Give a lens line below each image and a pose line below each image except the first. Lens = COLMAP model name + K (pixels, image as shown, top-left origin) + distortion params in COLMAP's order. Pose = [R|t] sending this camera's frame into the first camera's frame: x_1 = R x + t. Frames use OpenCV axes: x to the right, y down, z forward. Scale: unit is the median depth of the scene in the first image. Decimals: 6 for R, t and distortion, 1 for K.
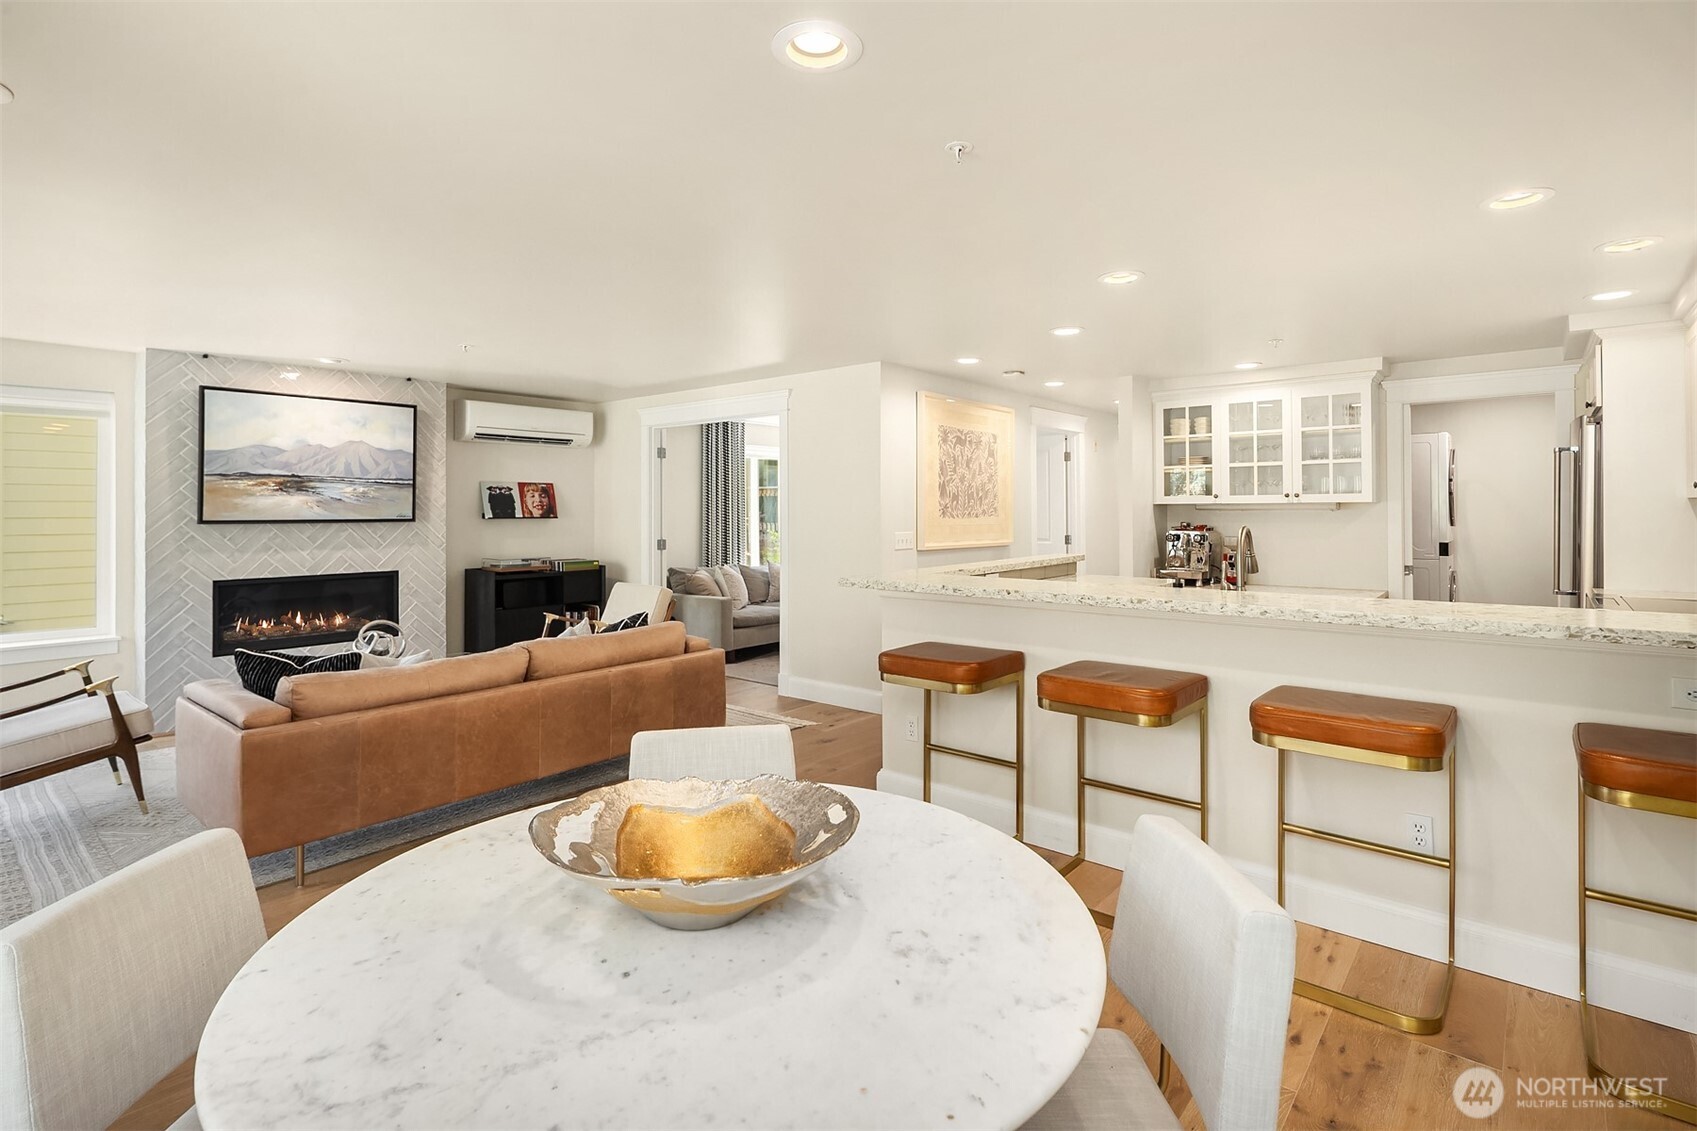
lens RADIAL K [[824.5, 0, 845.0], [0, 824.5, 510.6], [0, 0, 1]] dist [0.006545, -0.003532]
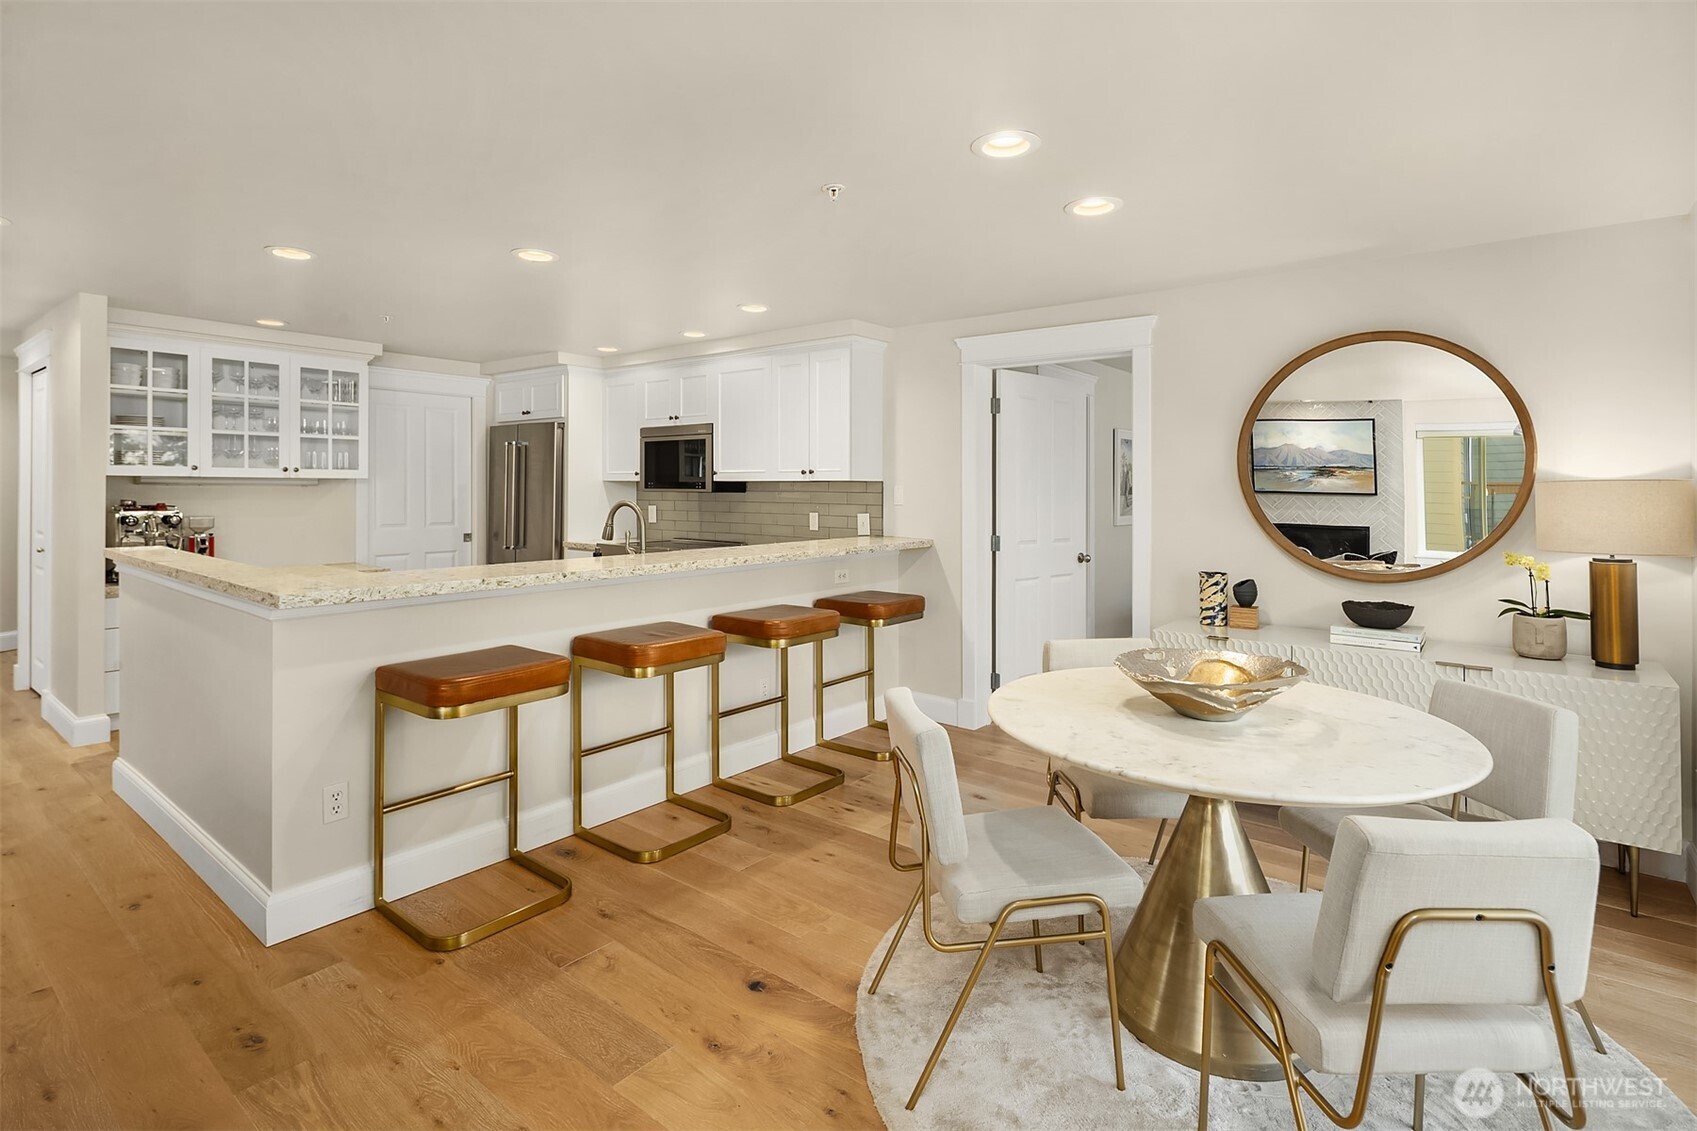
lens RADIAL K [[824.5, 0, 855.0], [0, 824.5, 486.0], [0, 0, 1]] dist [0.006545, -0.003532]
pose [[-0.041062, 0.005872, 0.999139, -0.411831], [-0.006459, 0.999960, -0.006142, 0.001771], [-0.999136, -0.006706, -0.041022, 0.395902]]
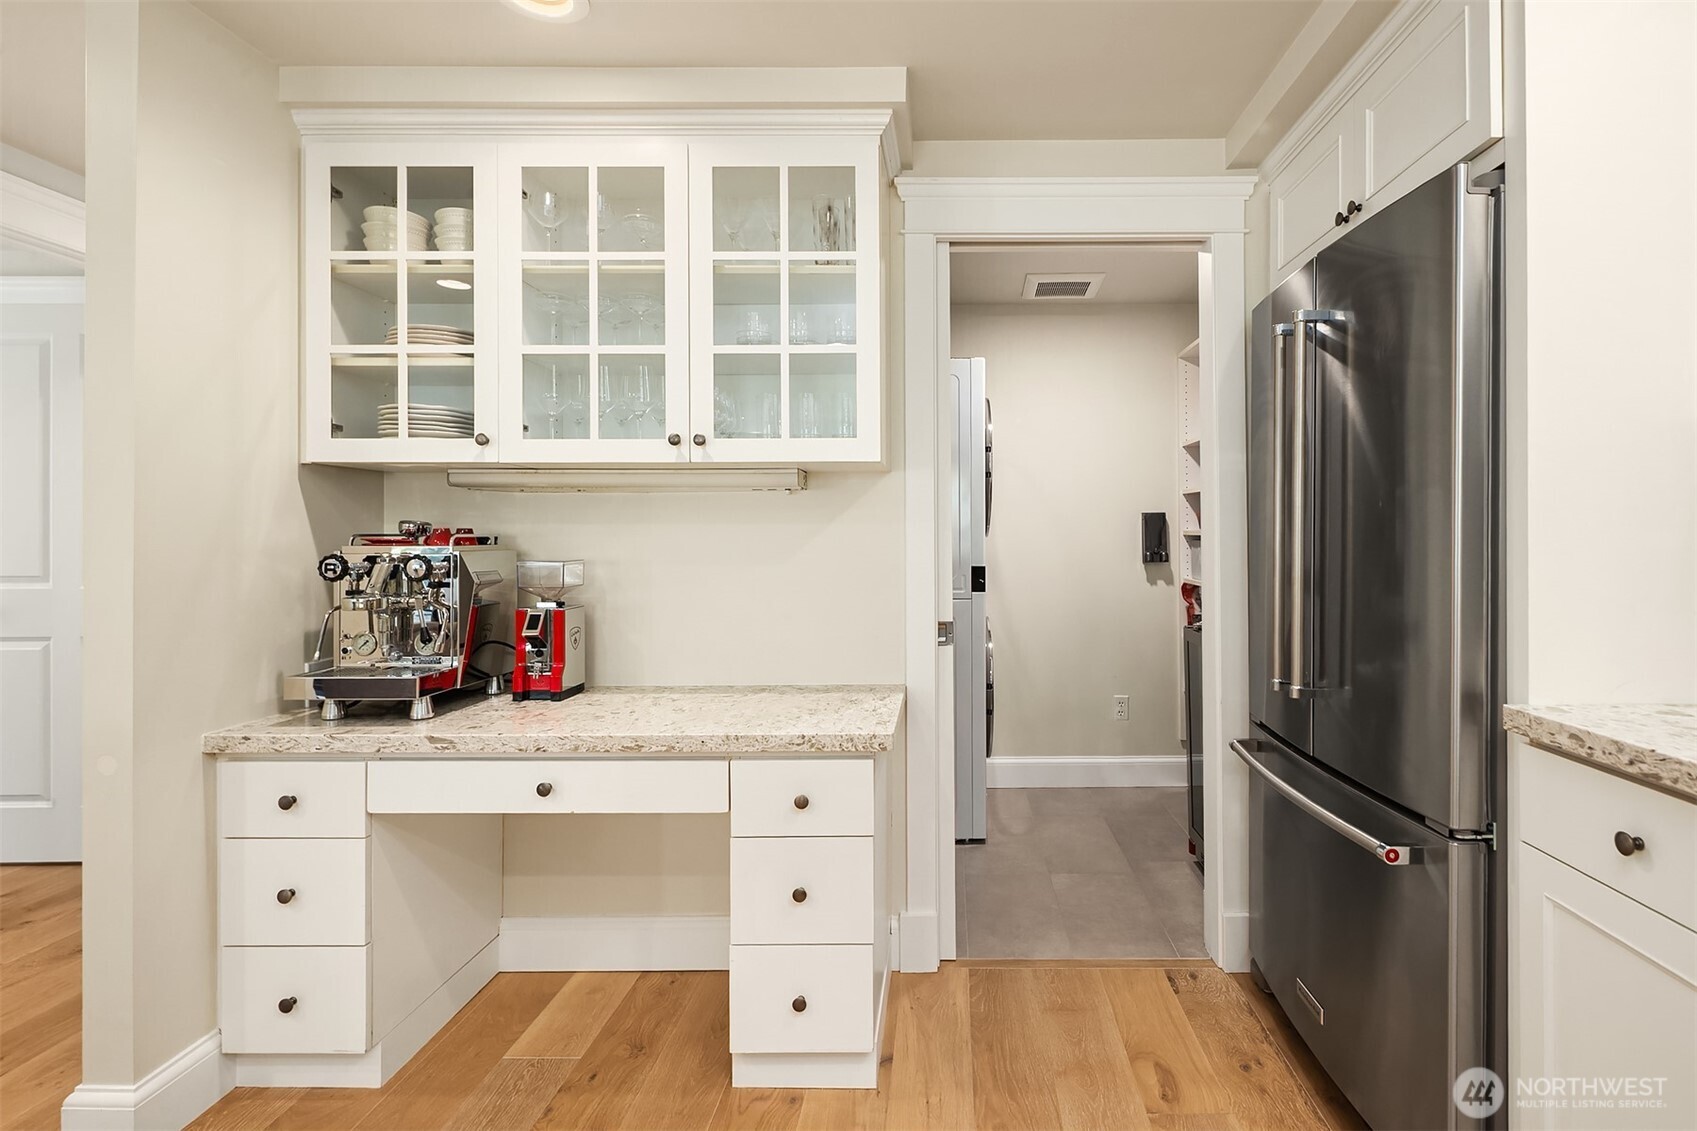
lens RADIAL K [[844.9, 0, 946.4], [0, 844.9, 542.1], [0, 0, 1]] dist [-0.004931, 0.000008]
pose [[0.763094, 0.001103, 0.646286, 0.387769], [-0.001058, 0.999999, -0.000457, 0.024656], [-0.646286, -0.000336, 0.763095, 0.646294]]
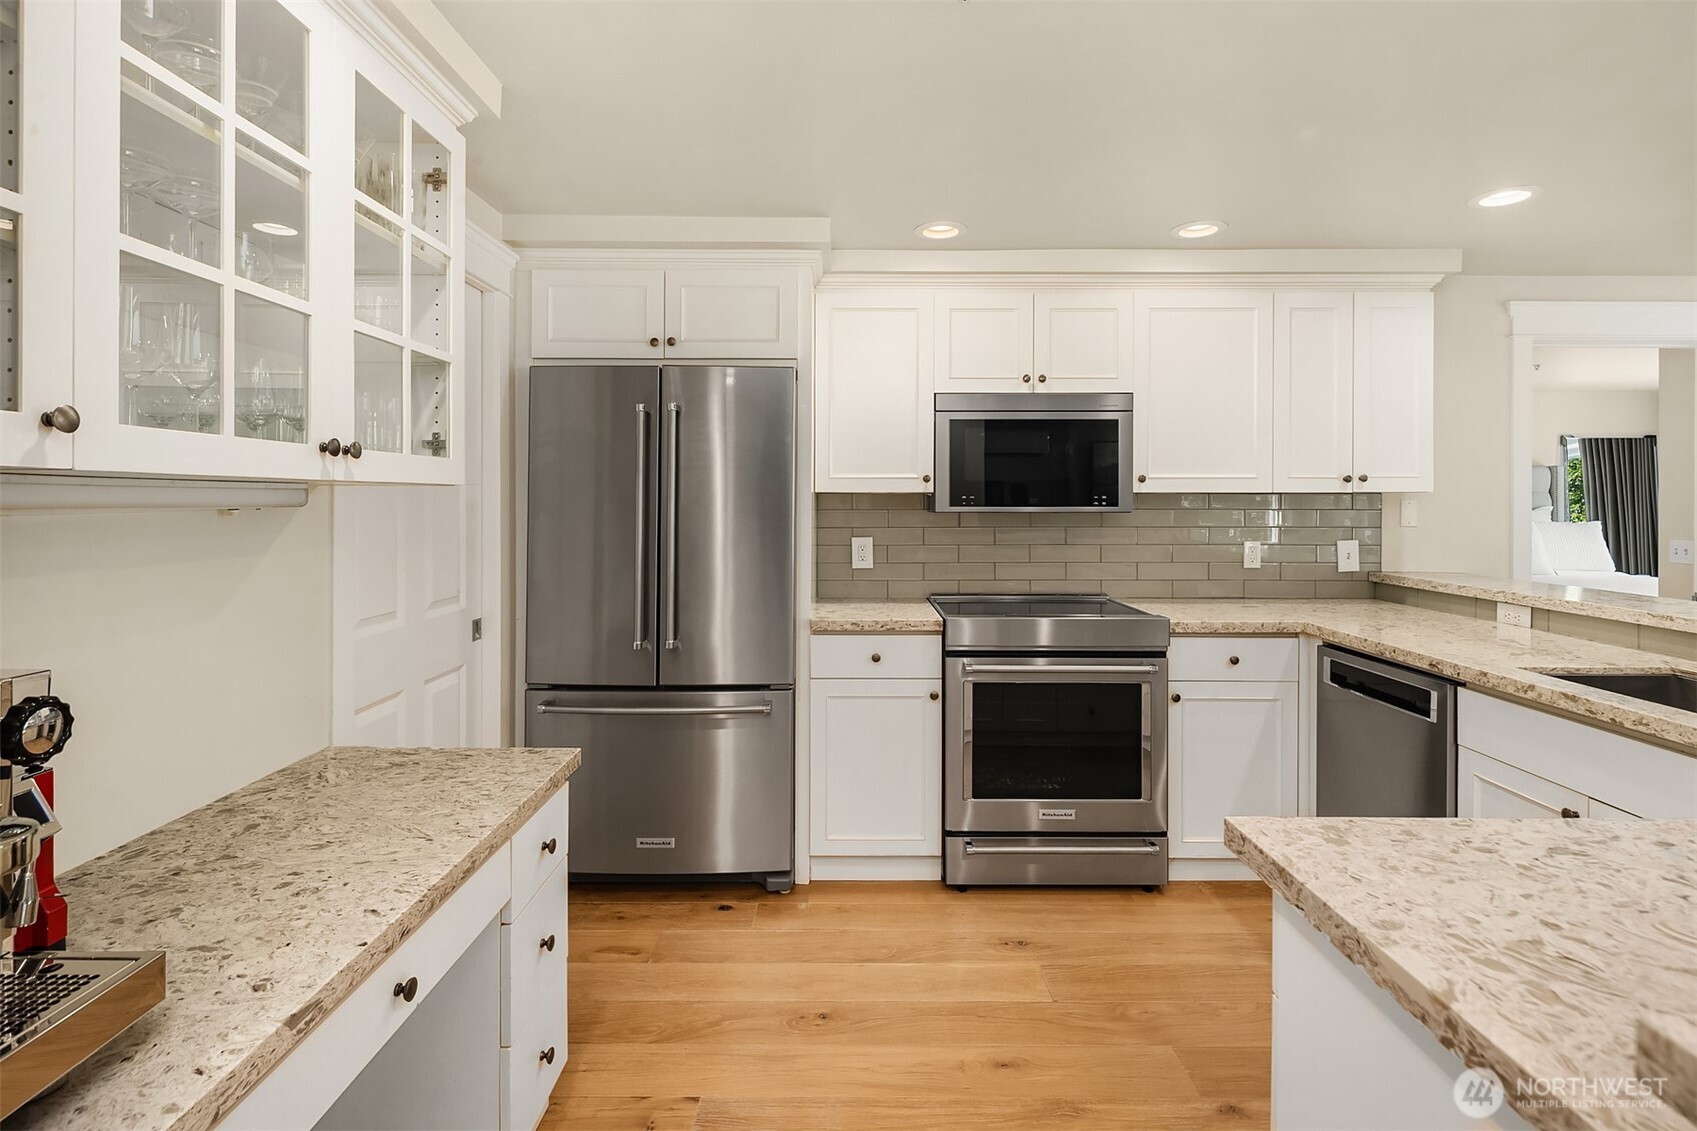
lens RADIAL K [[824.5, 0, 863.0], [0, 824.5, 522.5], [0, 0, 1]] dist [0.006545, -0.003532]
pose [[-0.656240, -0.014301, 0.754416, 0.252207], [0.003921, 0.999742, 0.022362, -0.001754], [-0.754542, 0.017633, -0.656015, 1.030078]]
